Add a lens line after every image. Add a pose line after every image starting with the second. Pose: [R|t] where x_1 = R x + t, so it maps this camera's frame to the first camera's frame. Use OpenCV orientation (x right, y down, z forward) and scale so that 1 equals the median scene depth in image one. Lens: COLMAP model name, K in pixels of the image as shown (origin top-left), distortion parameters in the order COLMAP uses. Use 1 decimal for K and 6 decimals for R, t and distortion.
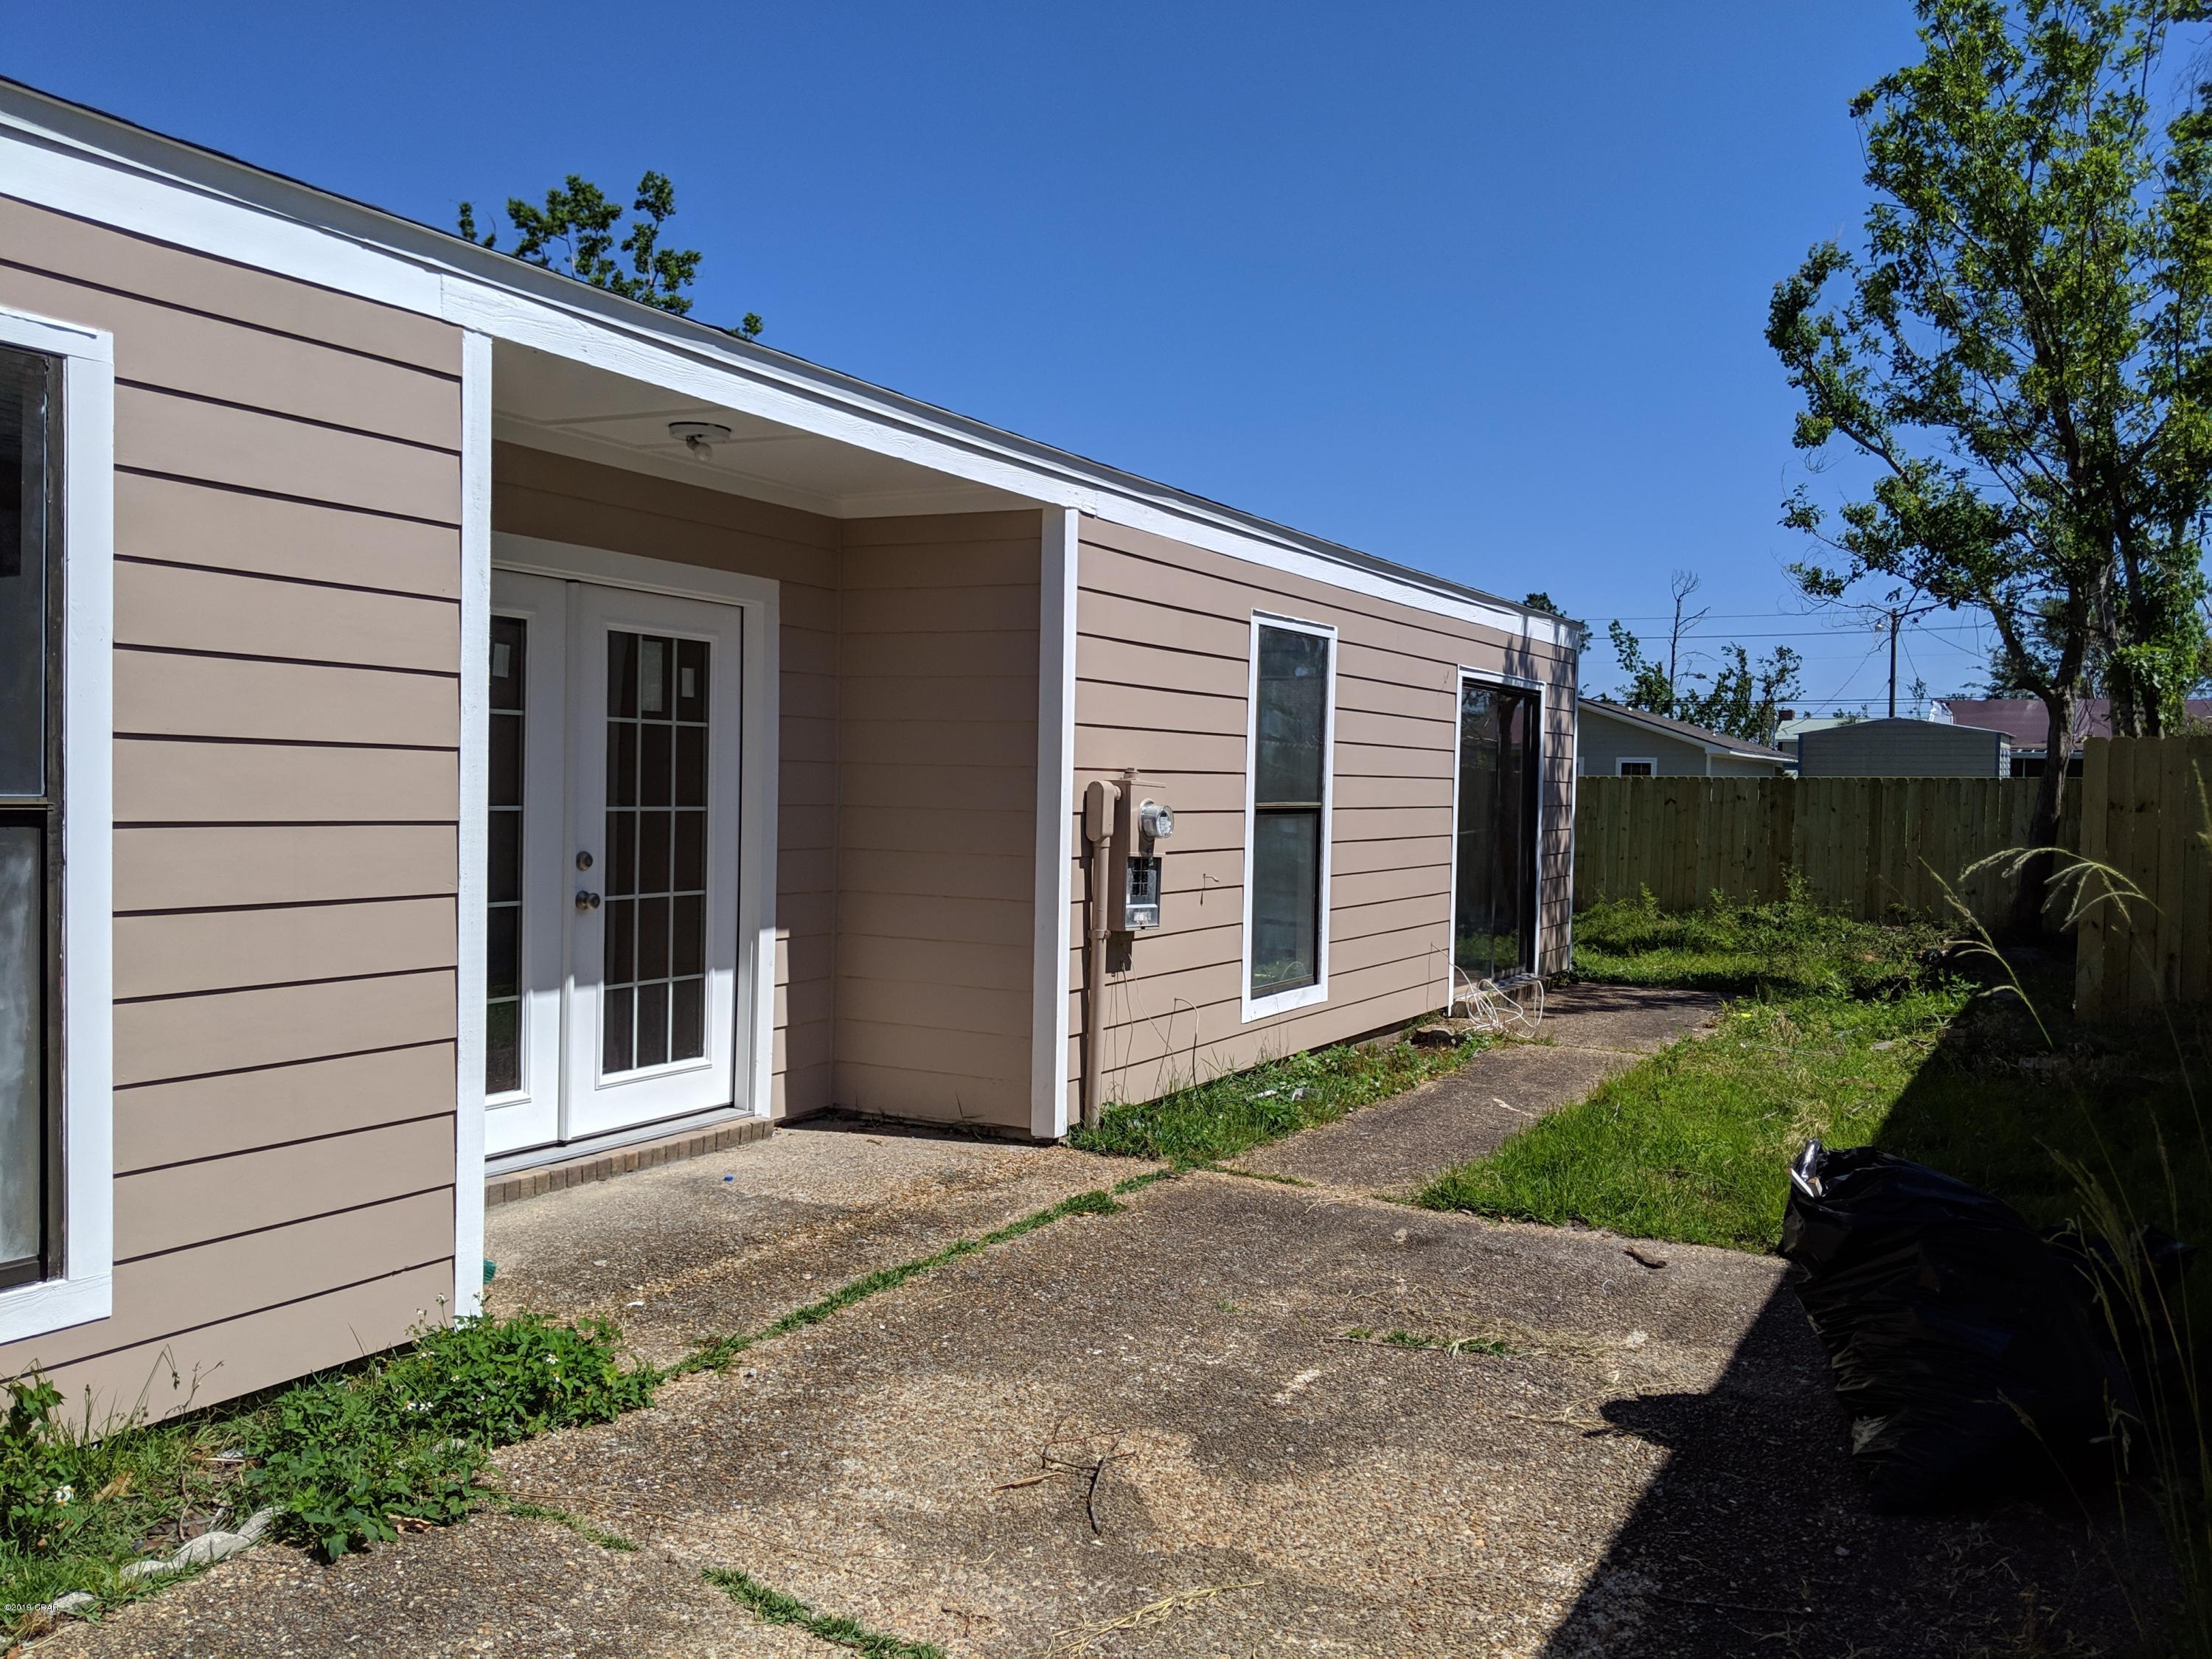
lens RADIAL K [[1786.8, 0, 1104.3], [0, 1786.8, 830.5], [0, 0, 1]] dist [-0.007774, -0.004616]
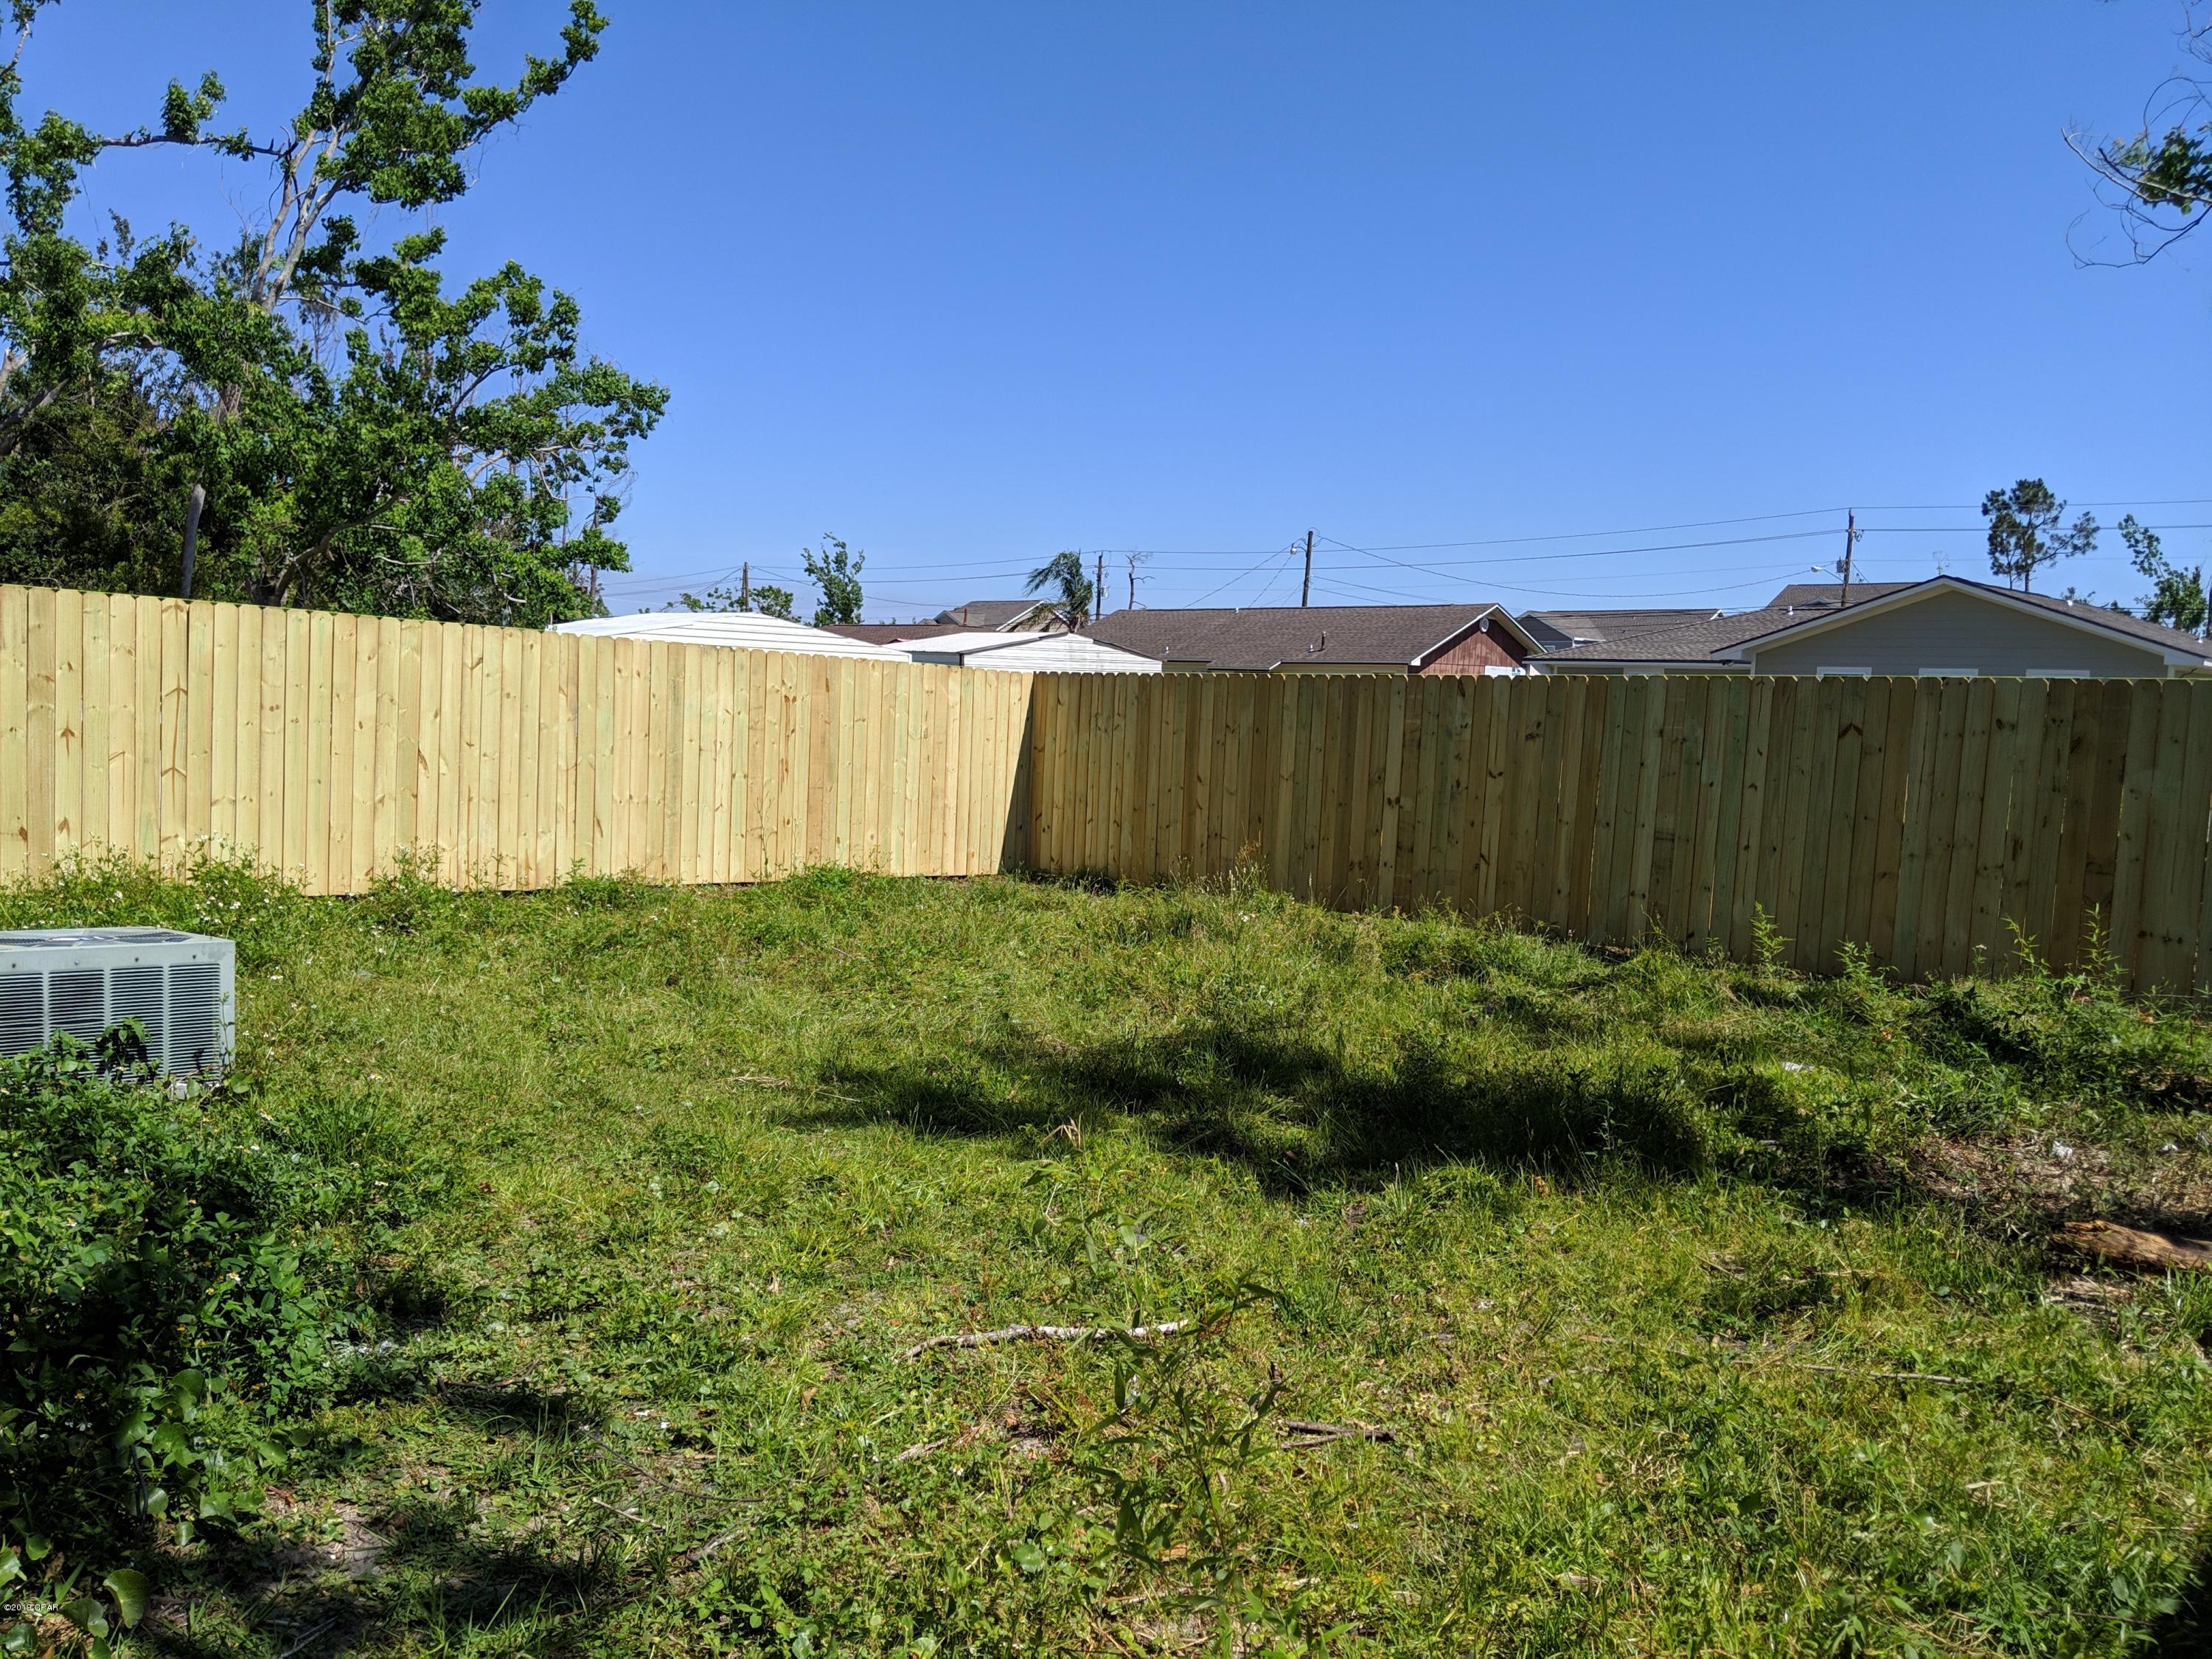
lens RADIAL K [[1786.8, 0, 1107.7], [0, 1786.8, 831.9], [0, 0, 1]] dist [-0.007774, -0.004616]
pose [[0.968300, 0.031759, -0.247762, 0.246140], [-0.020090, 0.998573, 0.049487, -0.008966], [0.248980, -0.042940, 0.967556, 0.499524]]
